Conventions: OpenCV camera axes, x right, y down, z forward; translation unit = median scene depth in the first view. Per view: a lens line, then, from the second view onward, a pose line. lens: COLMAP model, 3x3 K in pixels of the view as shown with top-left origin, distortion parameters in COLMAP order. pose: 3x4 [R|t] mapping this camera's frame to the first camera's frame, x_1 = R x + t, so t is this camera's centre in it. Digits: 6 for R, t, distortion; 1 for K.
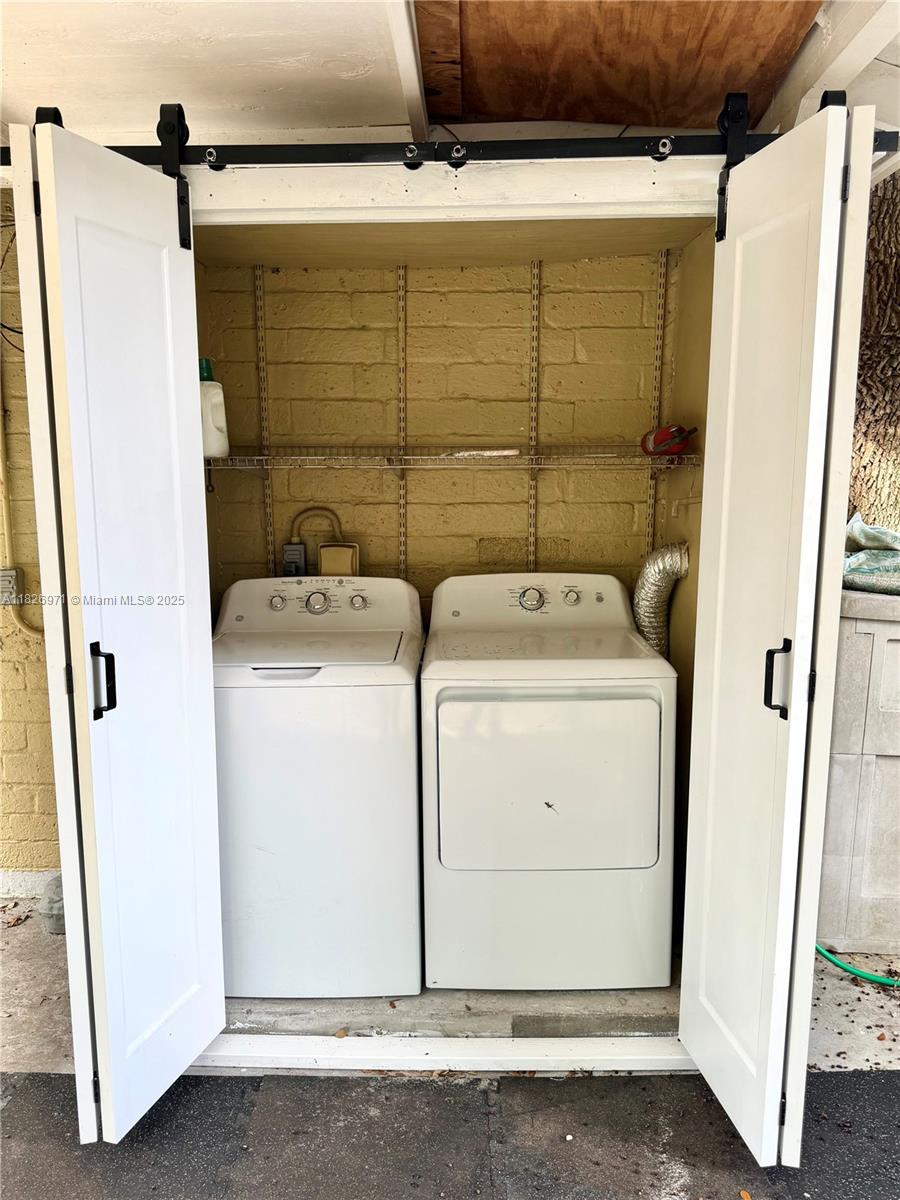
lens RADIAL K [[905.6, 0, 454.2], [0, 905.6, 602.4], [0, 0, 1]] dist [-0.000018, 0.002895]
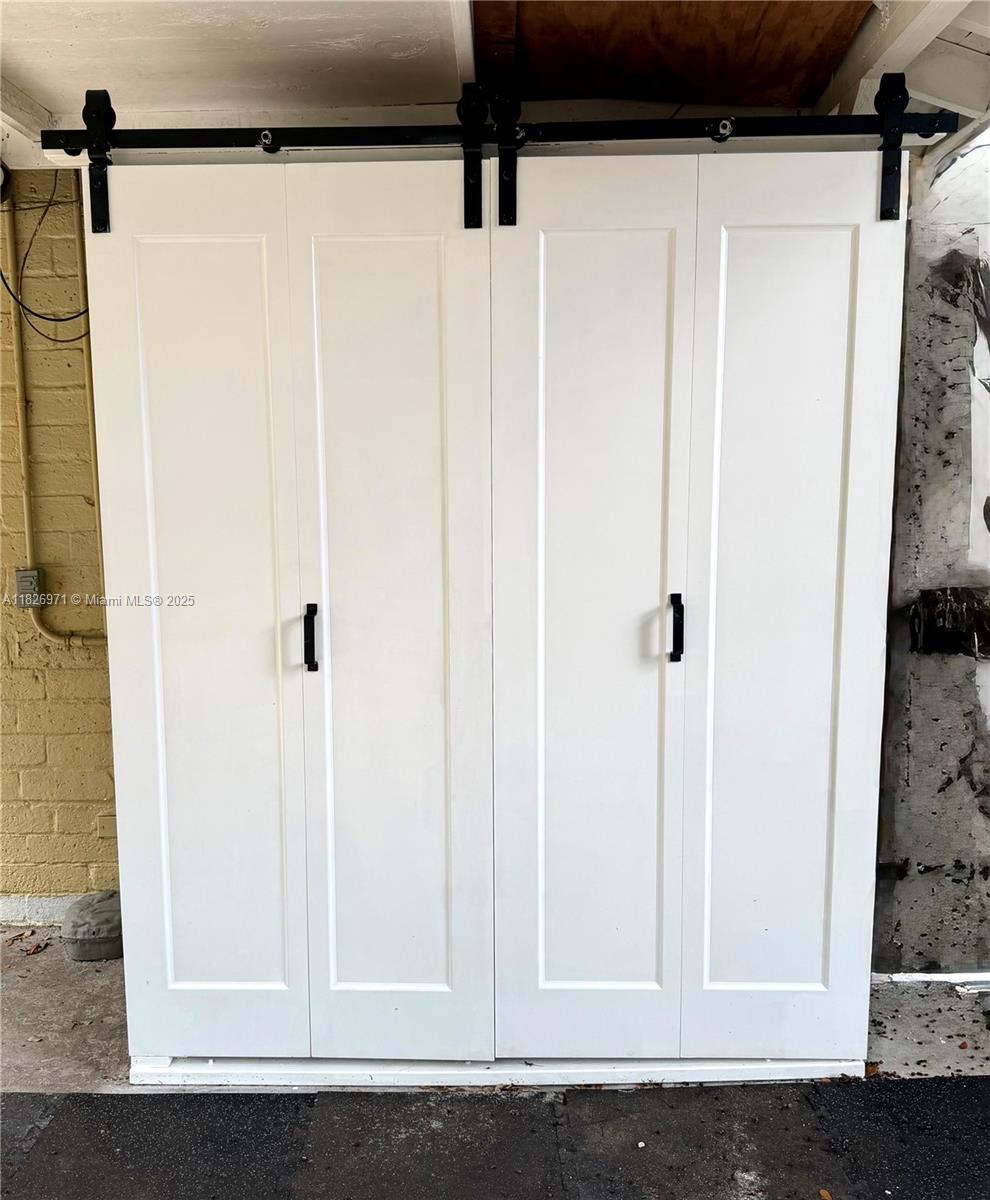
lens RADIAL K [[1031.7, 0, 490.8], [0, 1031.7, 597.7], [0, 0, 1]] dist [-0.002344, 0.005509]
pose [[0.999879, -0.009282, 0.012518, -0.038394], [0.009614, 0.999596, -0.026740, 0.035561], [-0.012265, 0.026857, 0.999564, -0.101198]]
